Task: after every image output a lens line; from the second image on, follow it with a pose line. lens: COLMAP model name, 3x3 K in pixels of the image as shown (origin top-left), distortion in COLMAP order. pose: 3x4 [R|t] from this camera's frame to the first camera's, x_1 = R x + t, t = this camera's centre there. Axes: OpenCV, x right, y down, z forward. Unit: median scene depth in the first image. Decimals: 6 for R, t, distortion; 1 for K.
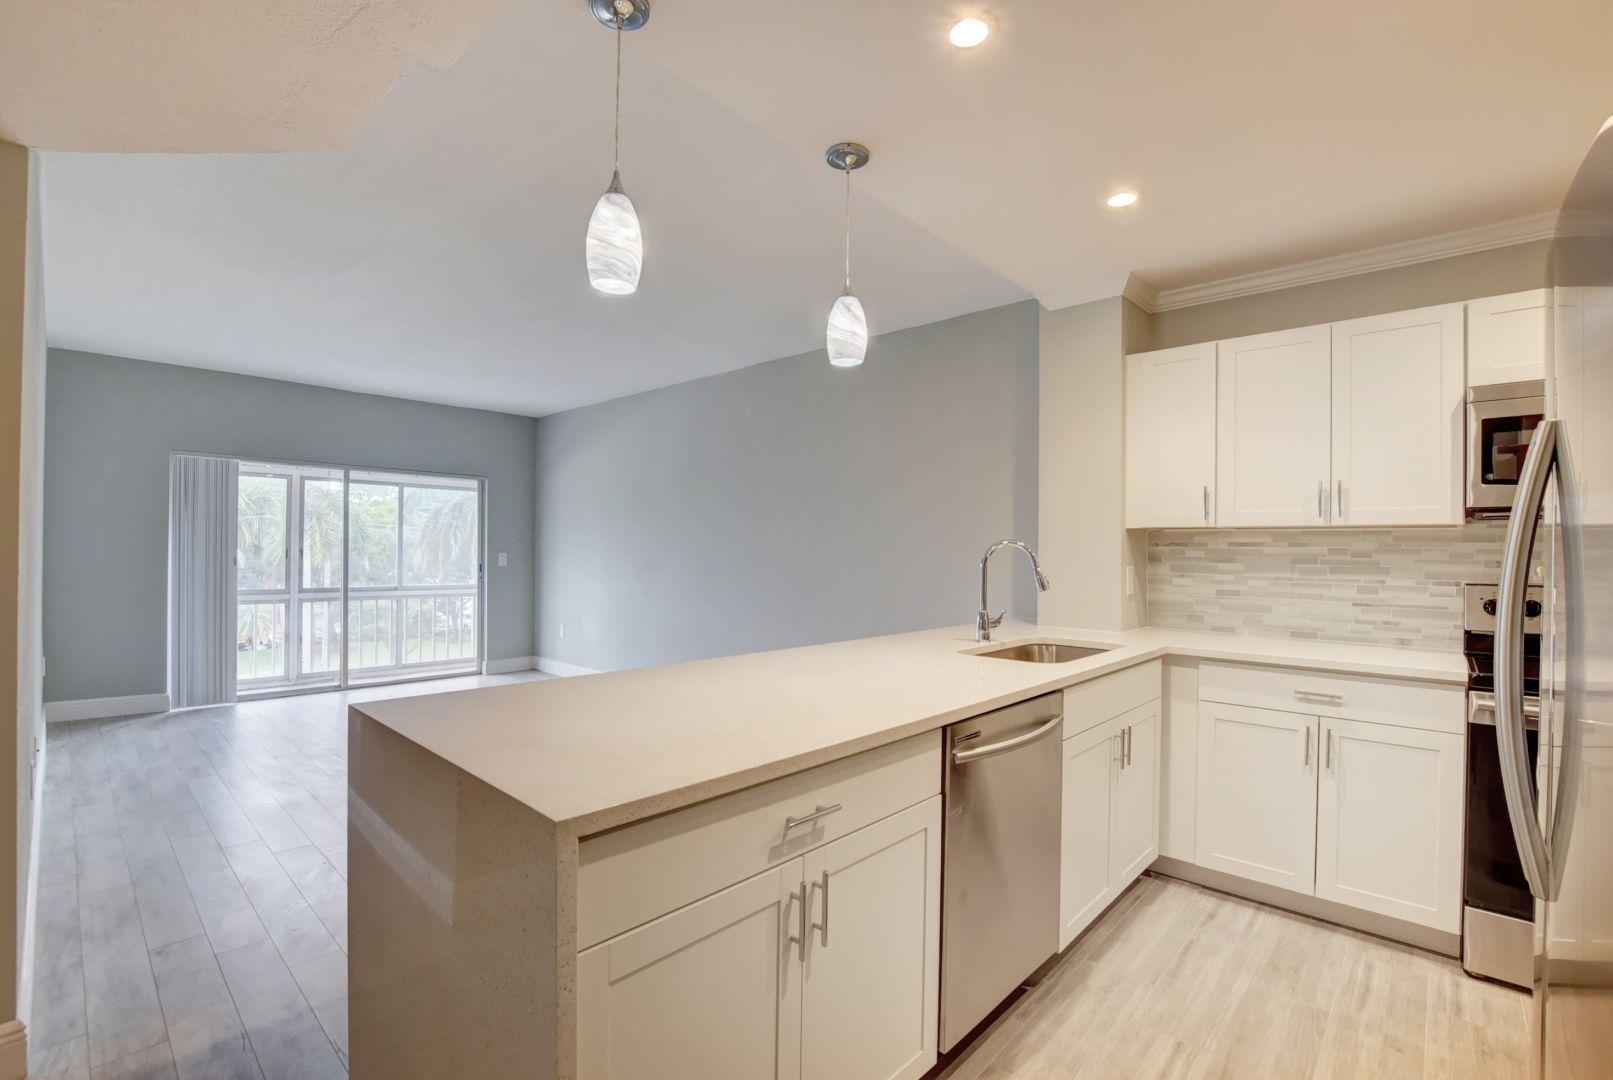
lens RADIAL K [[714.5, 0, 811.4], [0, 714.5, 550.1], [0, 0, 1]] dist [-0.032714, 0.014069]
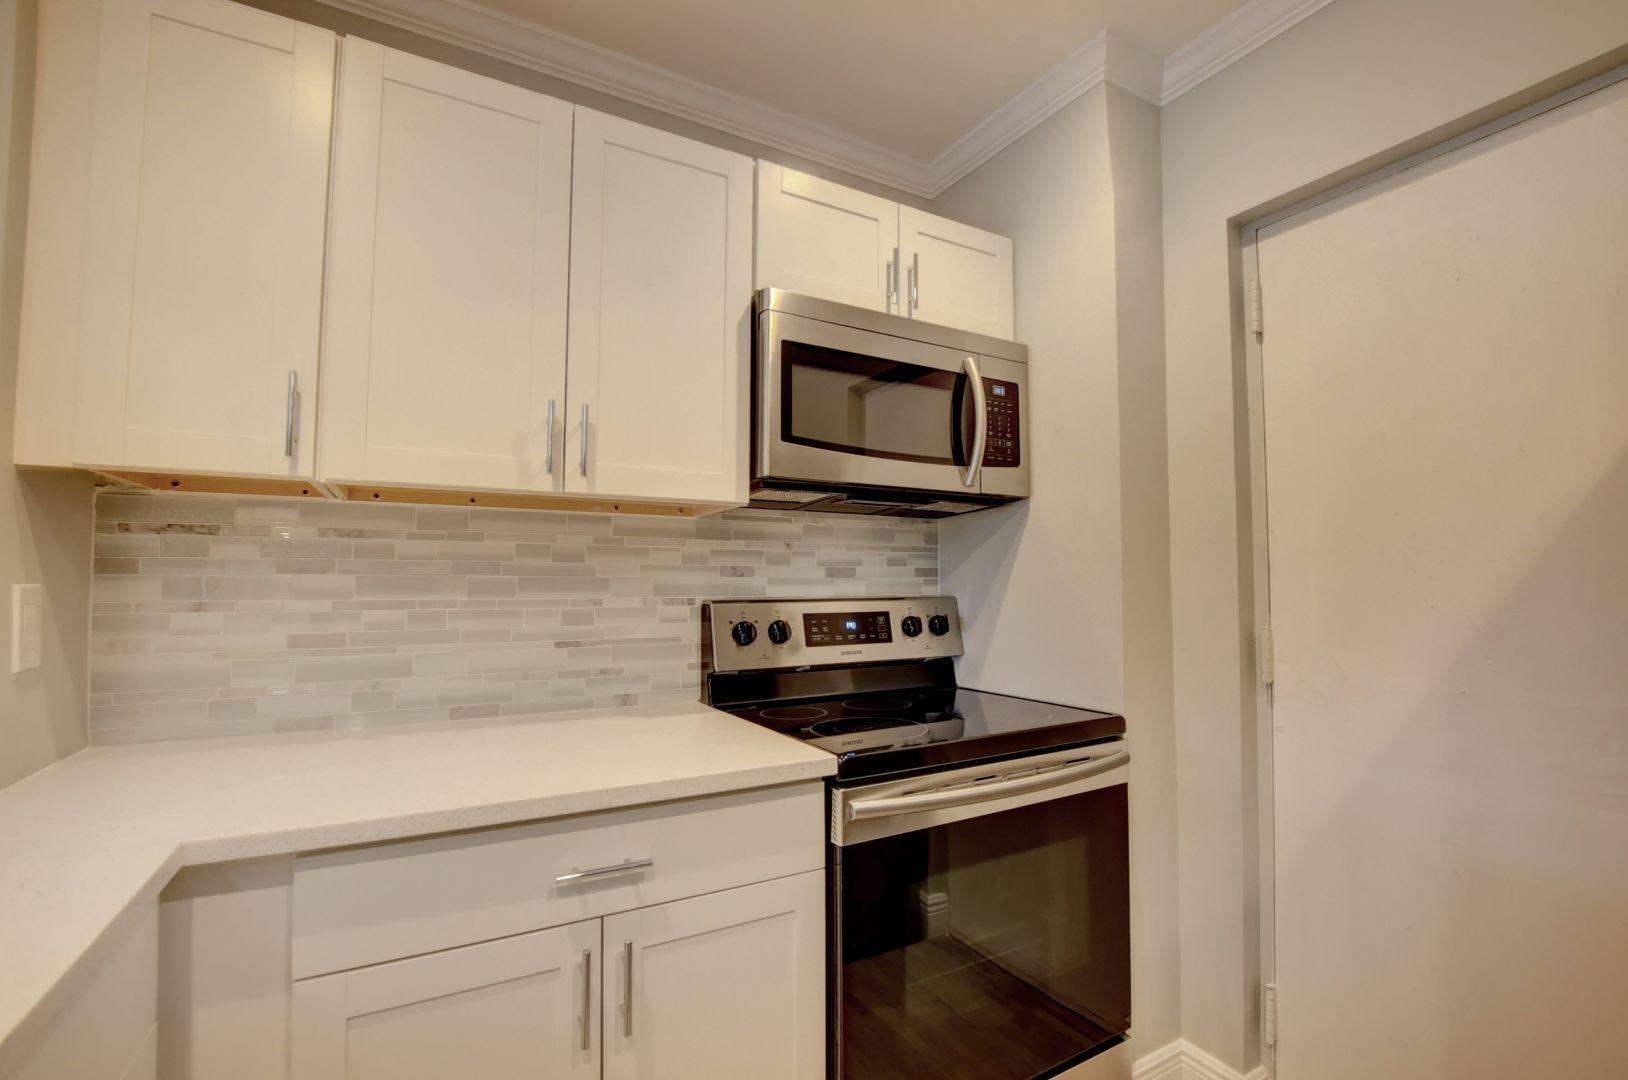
lens RADIAL K [[711.8, 0, 816.5], [0, 711.8, 548.6], [0, 0, 1]] dist [-0.025759, -0.000170]
pose [[0.304037, 0.037297, 0.951930, 0.294323], [0.003551, 0.999182, -0.040283, 0.024134], [-0.952654, 0.015628, 0.303656, 0.638334]]
